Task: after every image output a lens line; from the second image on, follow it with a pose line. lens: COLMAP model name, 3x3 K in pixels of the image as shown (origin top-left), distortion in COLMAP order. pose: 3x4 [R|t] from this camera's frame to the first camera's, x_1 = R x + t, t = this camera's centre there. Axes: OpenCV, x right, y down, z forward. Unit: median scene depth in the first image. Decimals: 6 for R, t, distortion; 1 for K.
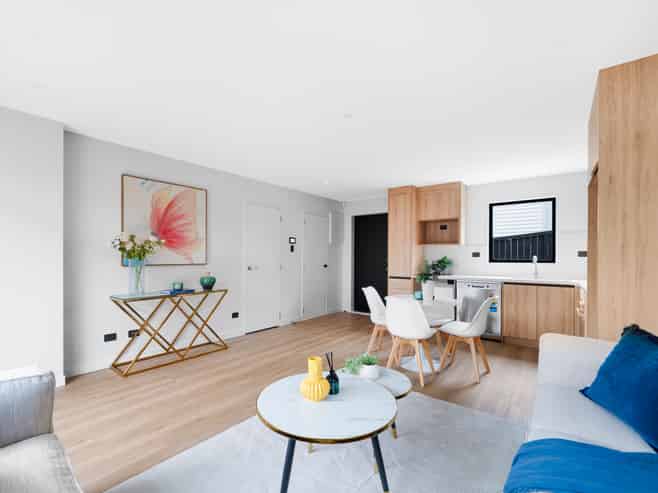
lens RADIAL K [[309.4, 0, 329.0], [0, 309.4, 246.5], [0, 0, 1]] dist [-0.000428, 0.000344]
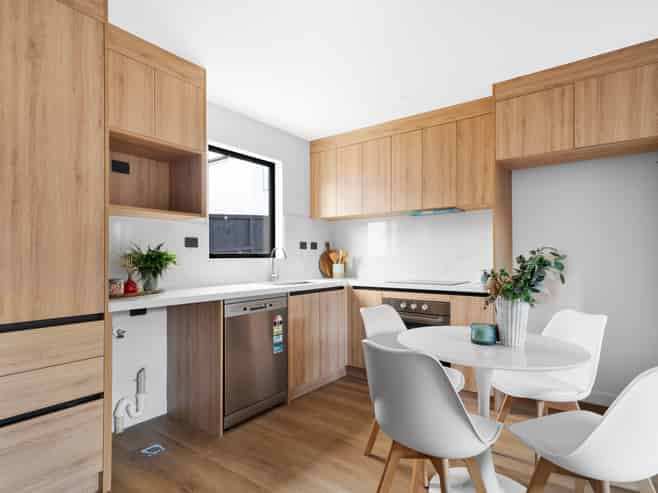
lens RADIAL K [[368.6, 0, 330.5], [0, 368.6, 251.5], [0, 0, 1]] dist [0.015453, 0.000011]
pose [[-0.008086, 0.010623, 0.999911, -0.085492], [-0.033286, 0.999387, -0.010886, 0.040362], [-0.999413, -0.033372, -0.007727, 0.810793]]
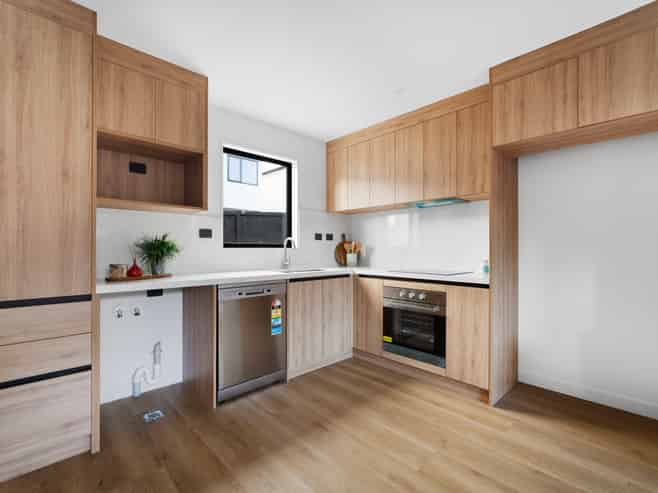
lens RADIAL K [[309.4, 0, 329.0], [0, 309.4, 246.5], [0, 0, 1]] dist [-0.000428, 0.000344]
pose [[0.162071, 0.003901, 0.986771, -0.013658], [-0.035898, 0.999354, 0.001945, 0.041416], [-0.986126, -0.035738, 0.162106, 0.719038]]
